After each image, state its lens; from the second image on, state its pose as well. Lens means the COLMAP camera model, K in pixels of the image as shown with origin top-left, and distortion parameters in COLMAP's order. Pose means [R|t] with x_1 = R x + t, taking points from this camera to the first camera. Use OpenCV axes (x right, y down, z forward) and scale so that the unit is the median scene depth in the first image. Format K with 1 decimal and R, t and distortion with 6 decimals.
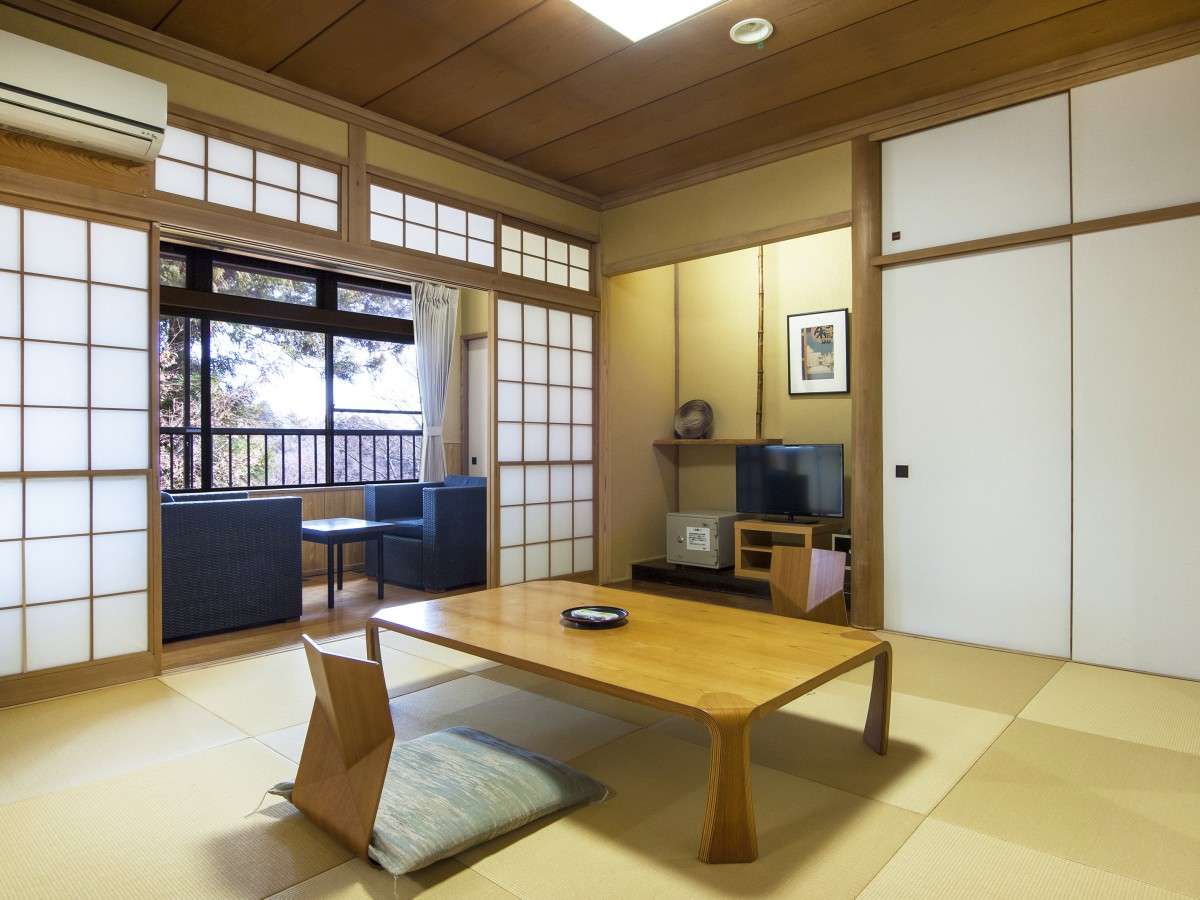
lens RADIAL K [[741.2, 0, 600.0], [0, 741.2, 450.0], [0, 0, 1]] dist [0.004260, -0.000366]
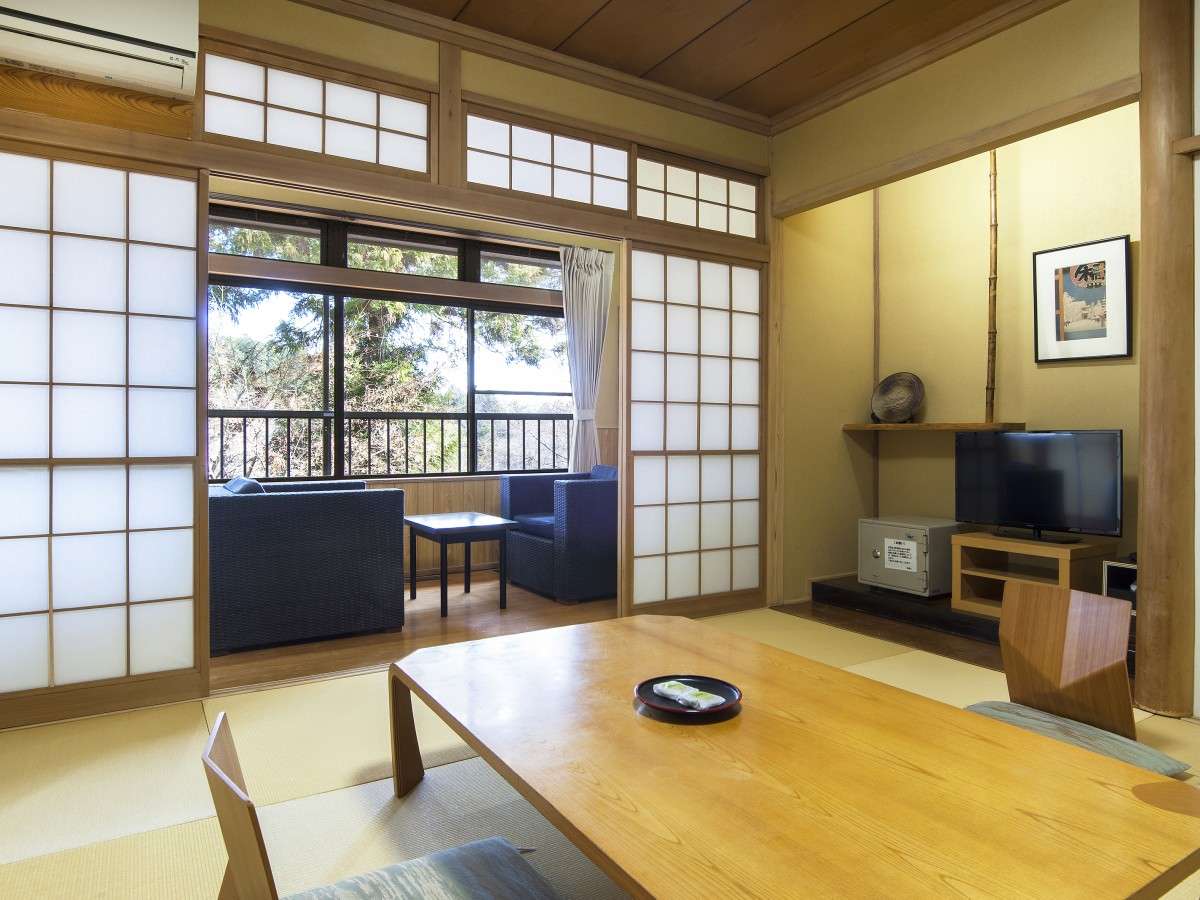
lens RADIAL K [[751.3, 0, 596.5], [0, 751.3, 439.1], [0, 0, 1]] dist [-0.009736, -0.004192]
pose [[0.959730, 0.005108, -0.280879, 0.053887], [-0.004269, 0.999984, 0.003600, 0.000173], [0.280893, -0.002256, 0.959736, 0.194959]]
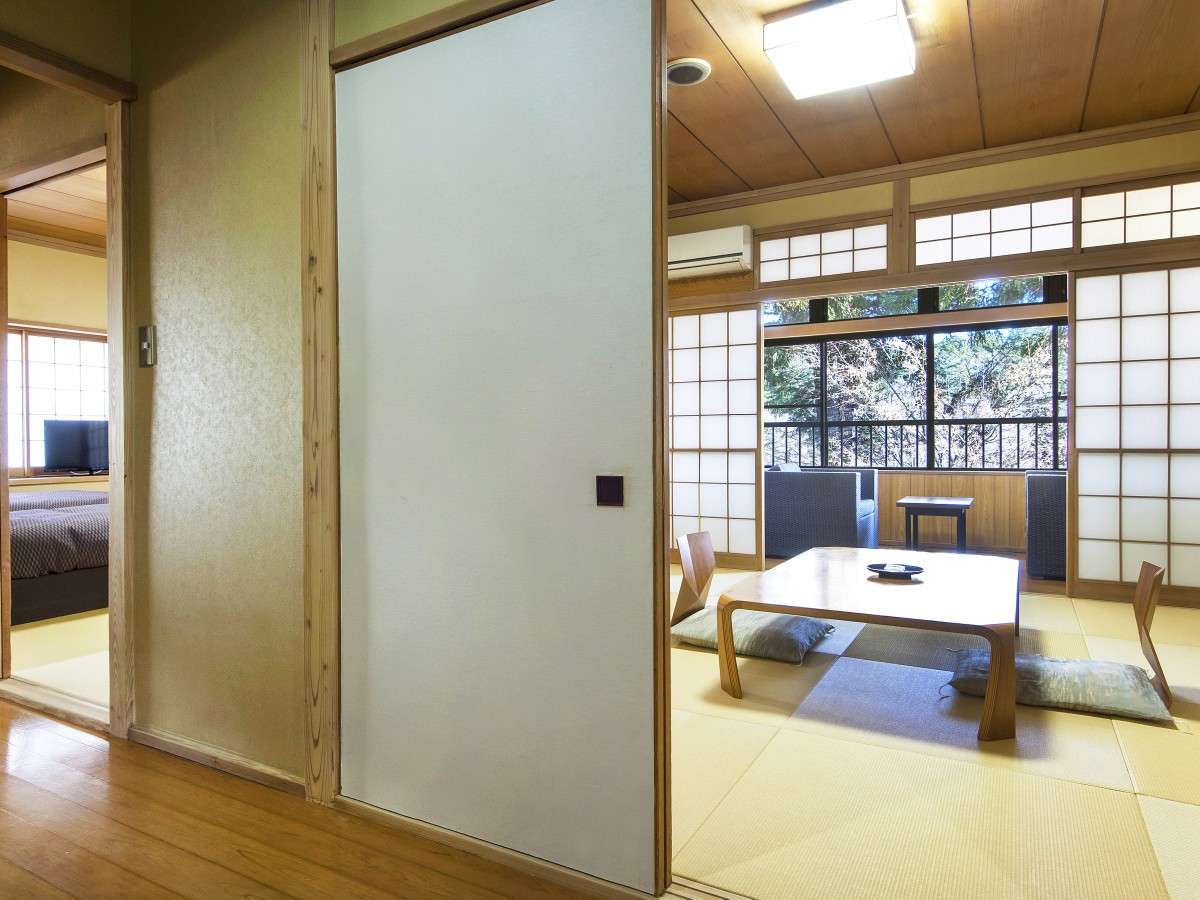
lens RADIAL K [[741.2, 0, 600.0], [0, 741.2, 450.0], [0, 0, 1]] dist [0.004260, -0.000366]
pose [[0.224361, 0.012848, -0.974421, 0.635733], [0.001978, 0.999905, 0.013639, 0.003310], [0.974504, -0.004987, 0.224314, 0.175975]]
